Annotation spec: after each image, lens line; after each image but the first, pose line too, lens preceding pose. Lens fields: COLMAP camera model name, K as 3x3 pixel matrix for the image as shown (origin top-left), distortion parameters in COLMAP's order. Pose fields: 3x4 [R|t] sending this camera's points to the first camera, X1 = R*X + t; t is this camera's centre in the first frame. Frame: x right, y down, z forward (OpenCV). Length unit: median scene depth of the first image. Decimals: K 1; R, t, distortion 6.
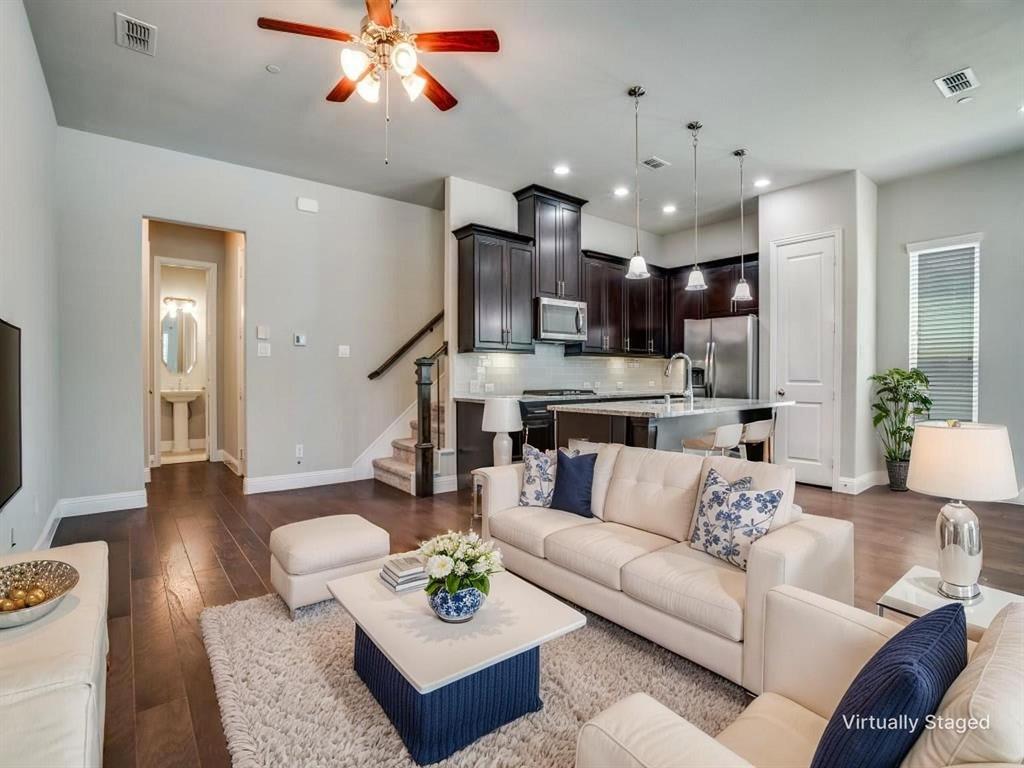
lens RADIAL K [[412.2, 0, 512.0], [0, 412.2, 384.0], [0, 0, 1]] dist [0.000432, 0.000012]
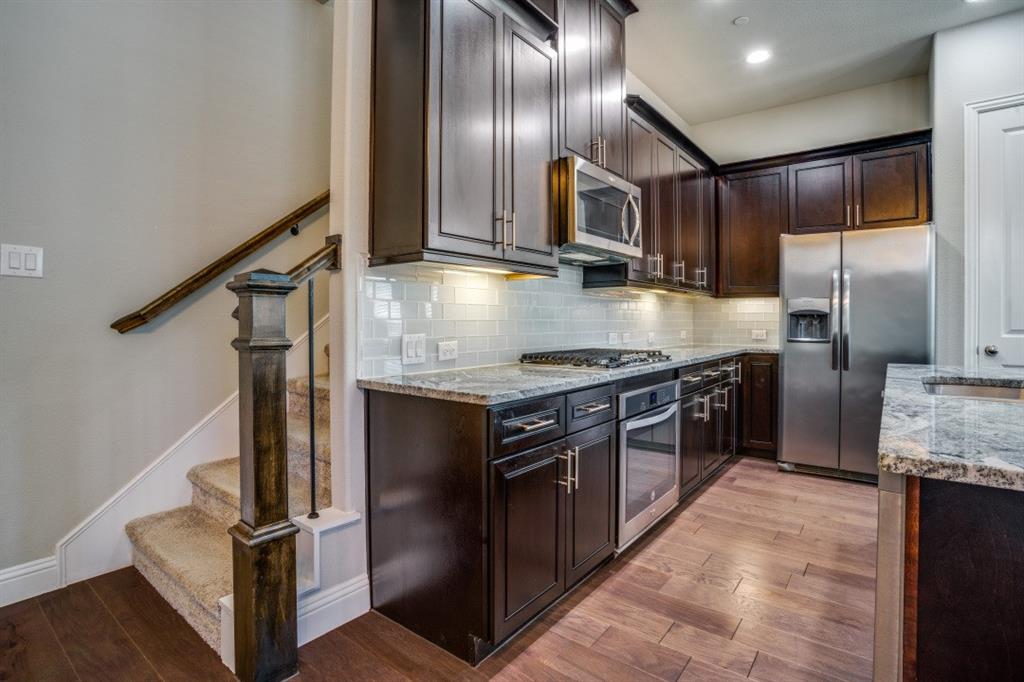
lens RADIAL K [[448.0, 0, 645.9], [0, 448.0, 321.4], [0, 0, 1]] dist [-0.053436, 0.011378]
pose [[0.889761, 0.000953, 0.456425, -0.087545], [0.009165, 0.999759, -0.019953, -0.011215], [-0.456334, 0.021937, 0.889538, 0.504348]]
